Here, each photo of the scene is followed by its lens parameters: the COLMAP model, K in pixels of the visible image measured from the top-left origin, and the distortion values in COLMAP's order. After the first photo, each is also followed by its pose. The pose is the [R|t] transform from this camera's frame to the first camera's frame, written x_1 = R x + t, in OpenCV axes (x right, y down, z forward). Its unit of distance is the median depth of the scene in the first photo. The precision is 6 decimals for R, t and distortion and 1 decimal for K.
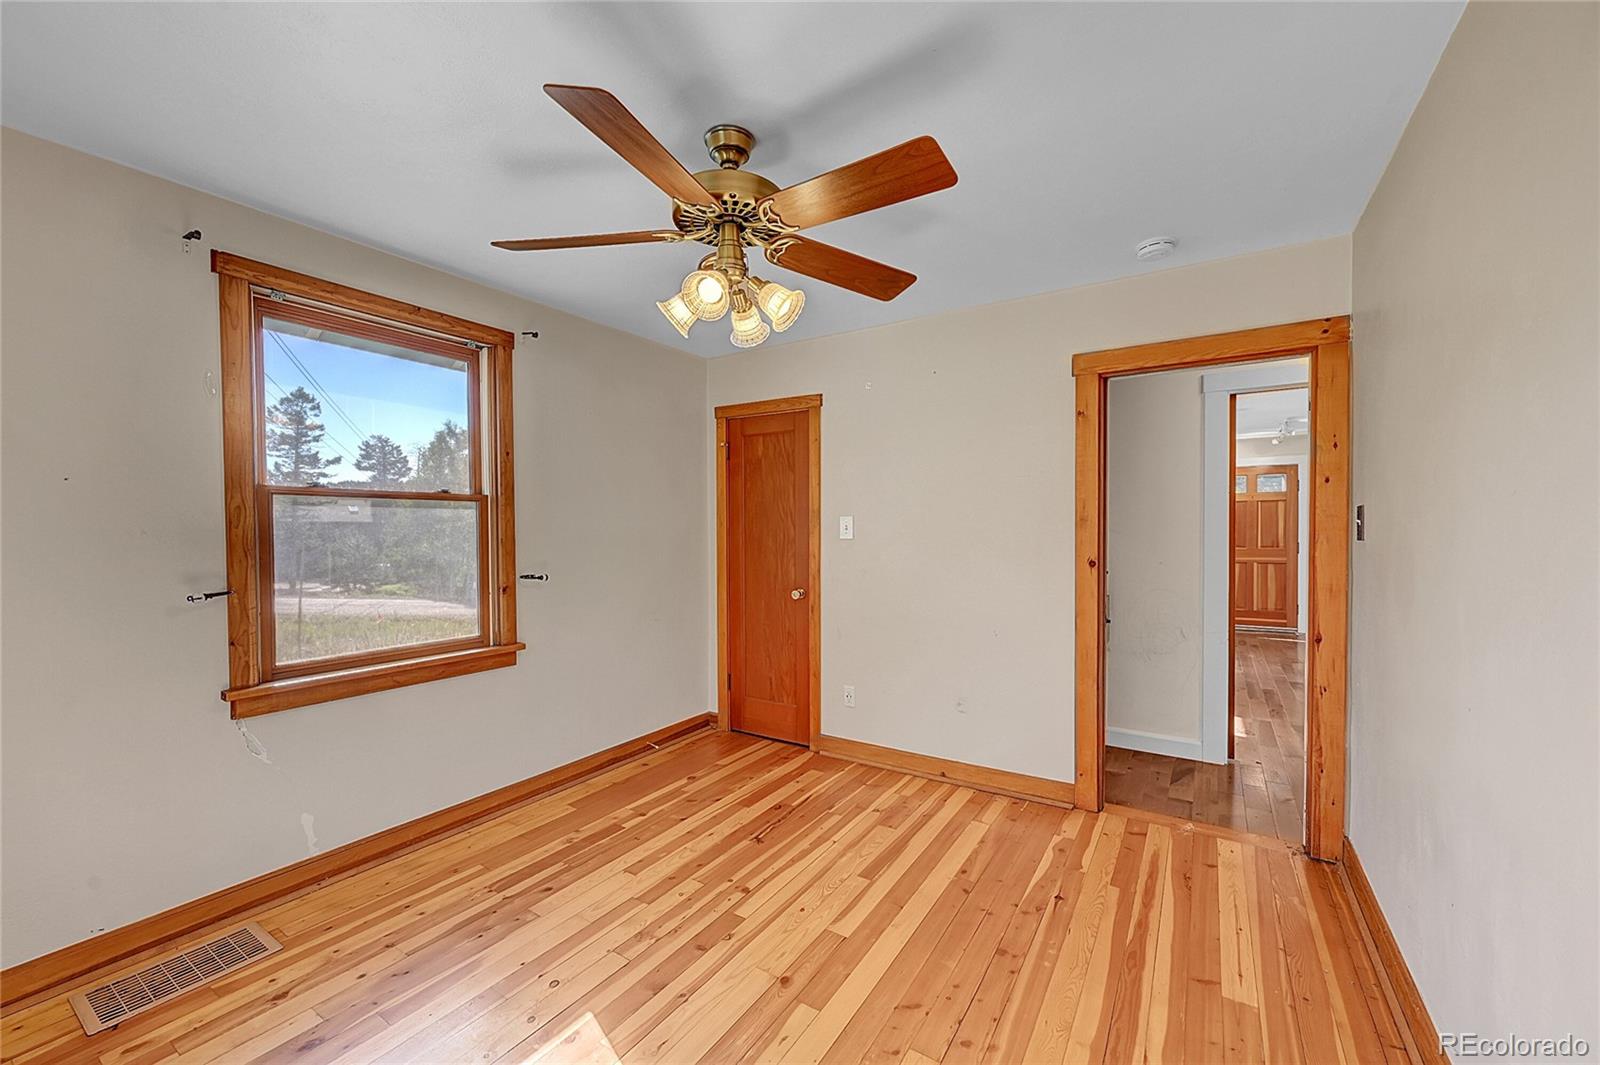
lens RADIAL K [[630.4, 0, 799.7], [0, 630.4, 539.0], [0, 0, 1]] dist [-0.004144, 0.000030]
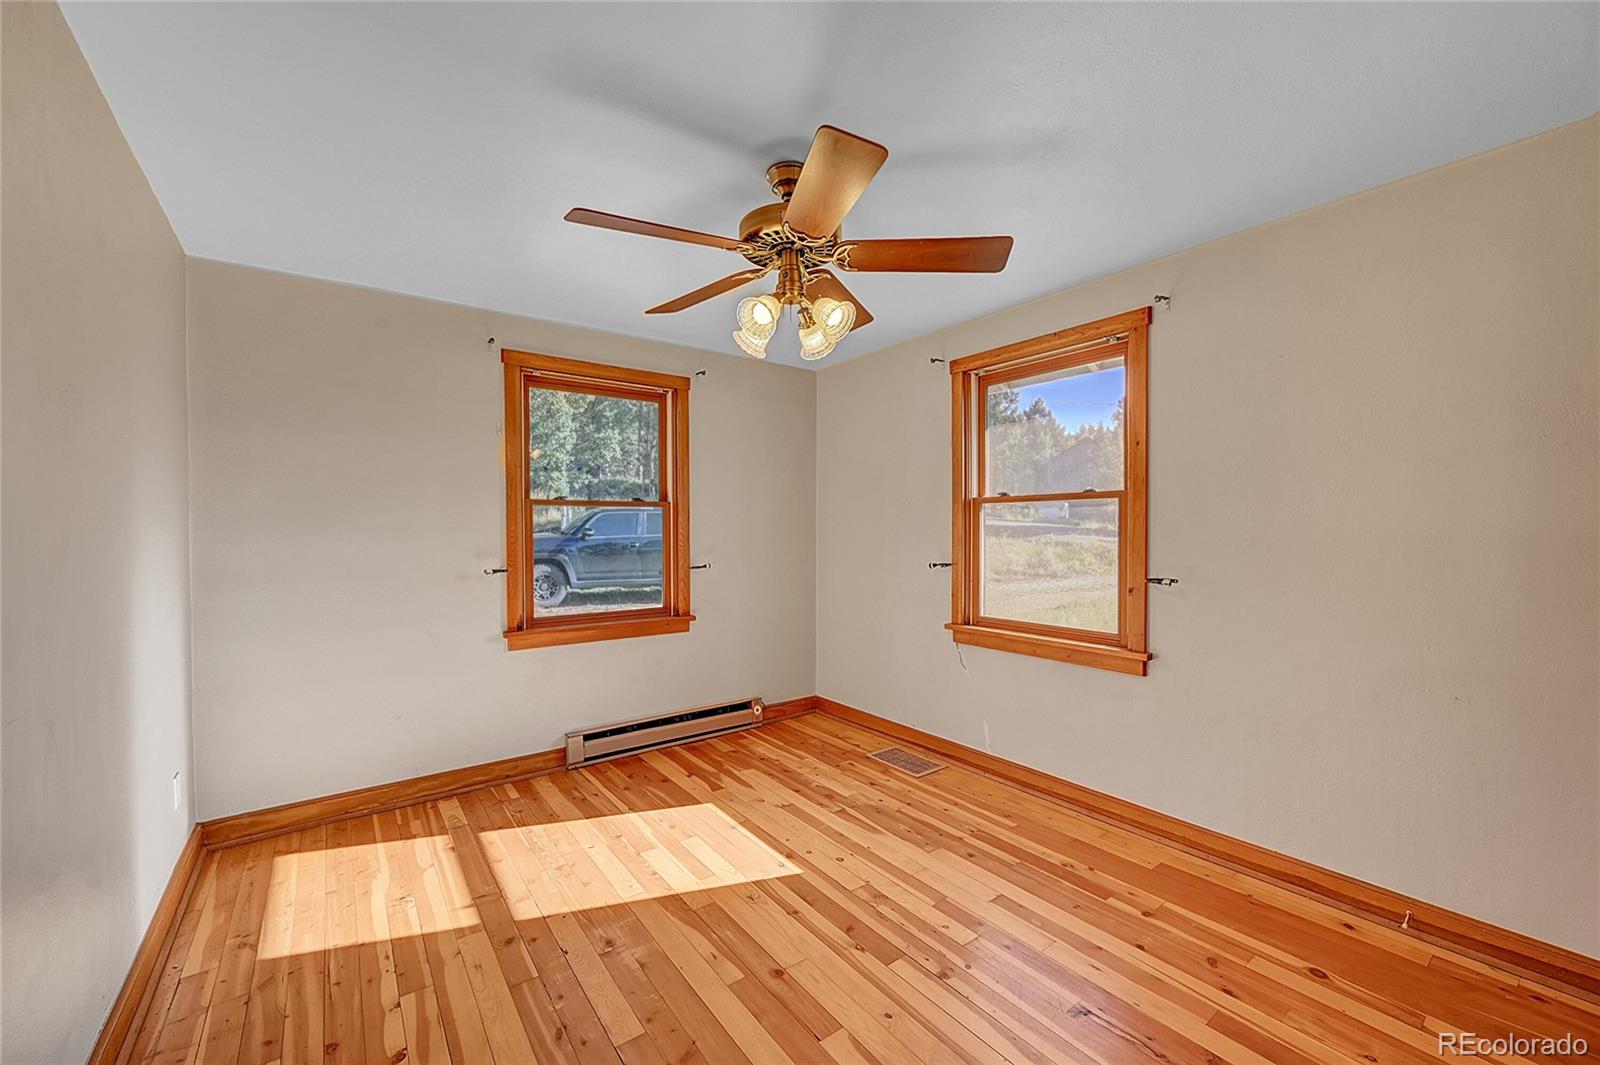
lens RADIAL K [[630.4, 0, 806.1], [0, 630.4, 539.7], [0, 0, 1]] dist [-0.004144, 0.000030]
pose [[-0.345937, 0.020757, -0.938028, 0.597649], [-0.009848, 0.999620, 0.025752, -0.015087], [0.938206, 0.018147, -0.345601, 0.917948]]
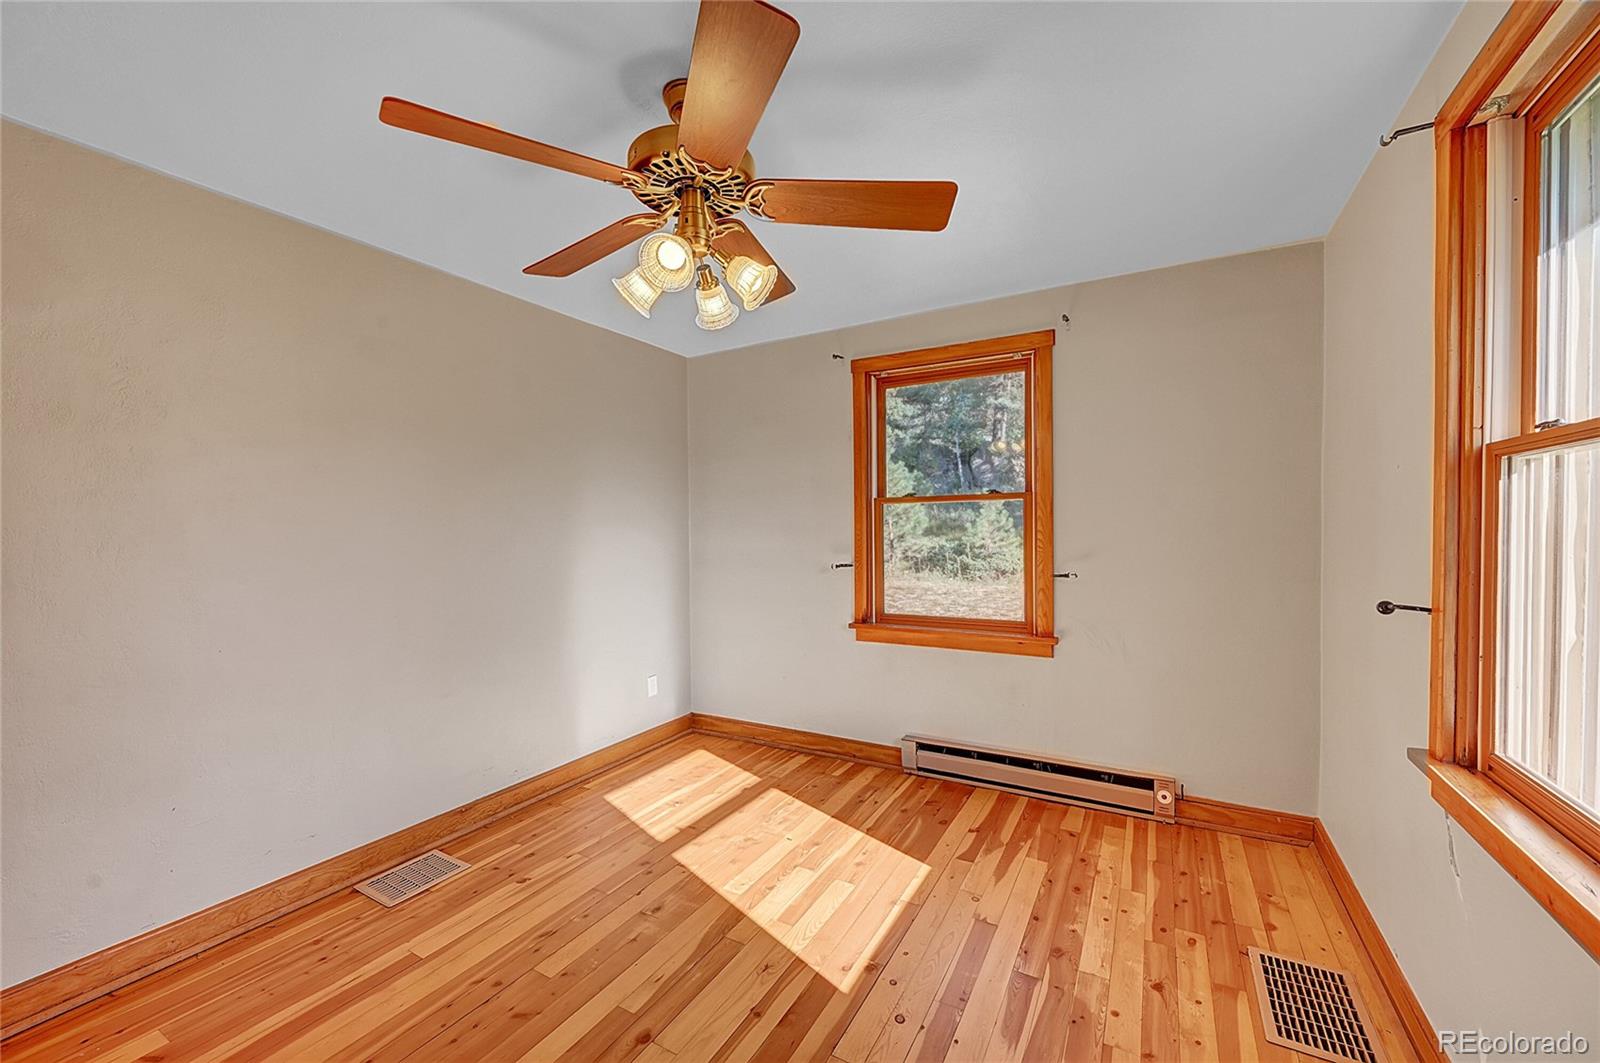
lens RADIAL K [[630.4, 0, 803.5], [0, 630.4, 536.8], [0, 0, 1]] dist [-0.004144, 0.000030]
pose [[-0.998465, 0.013974, -0.053594, -0.139049], [0.012408, 0.999490, 0.029437, -0.018242], [0.053978, 0.028727, -0.998129, 1.247871]]
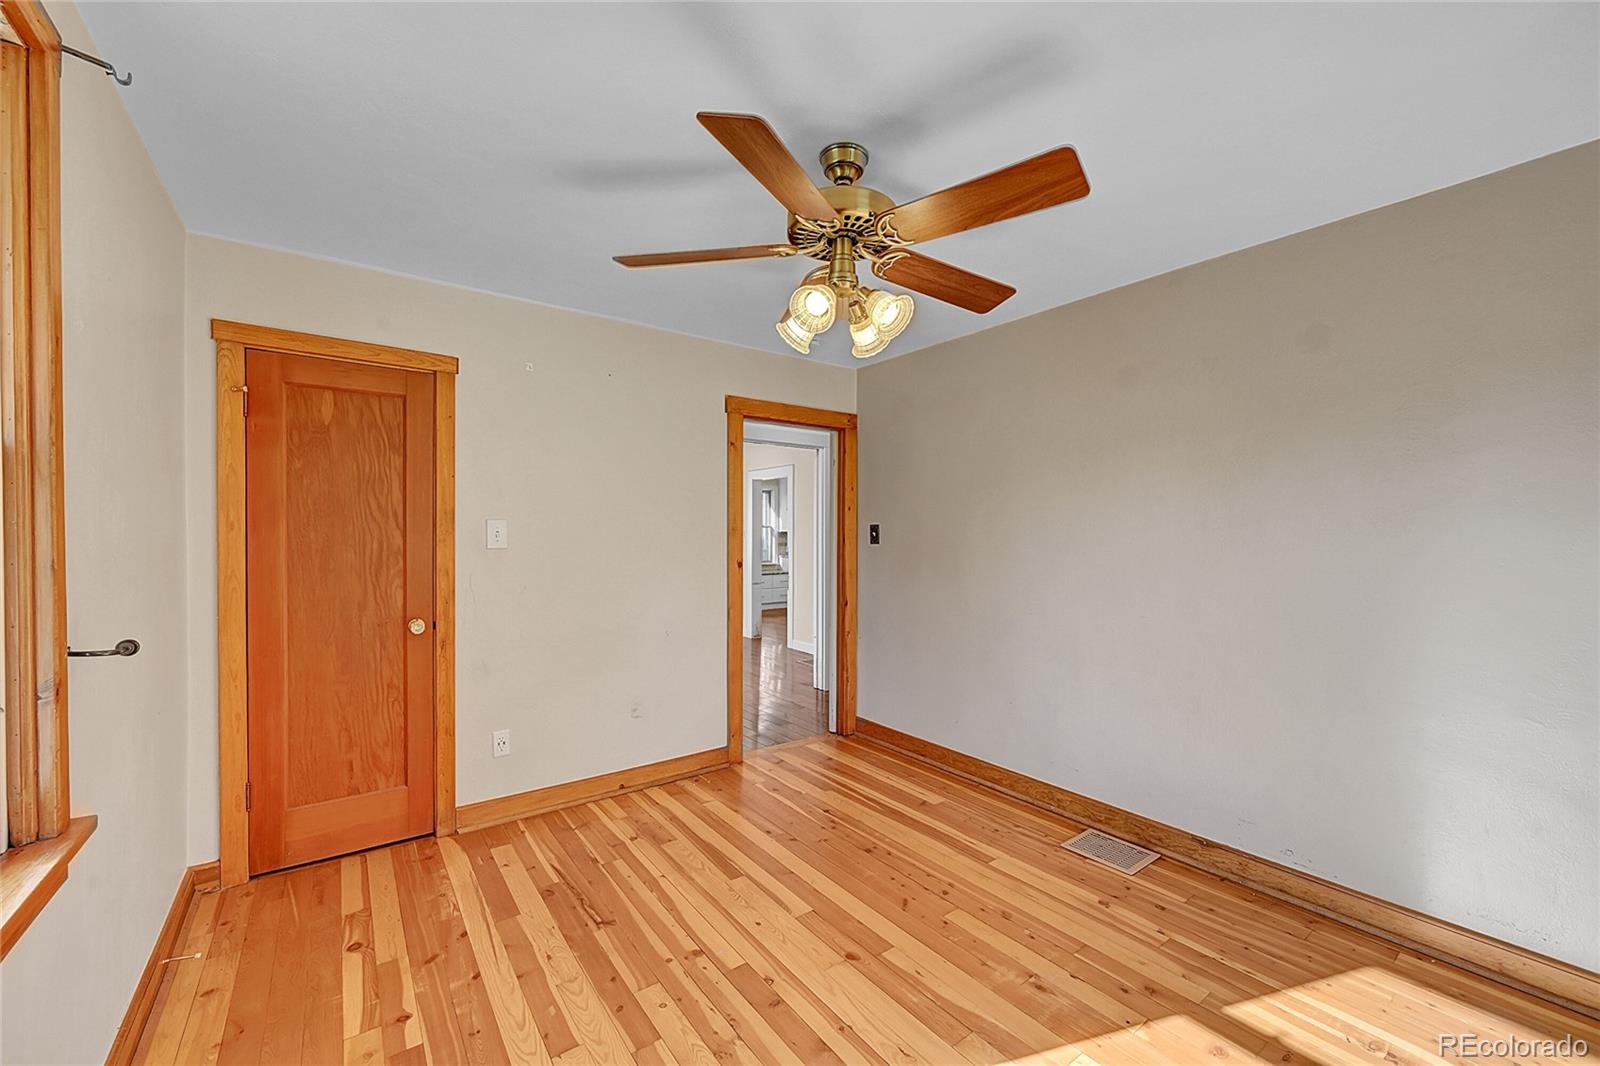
lens RADIAL K [[630.9, 0, 807.9], [0, 630.9, 535.9], [0, 0, 1]] dist [-0.001715, -0.000306]
pose [[0.350531, 0.002478, 0.936548, -0.707662], [0.009470, 0.999936, -0.006190, -0.009390], [-0.936503, 0.011039, 0.350485, 0.453849]]
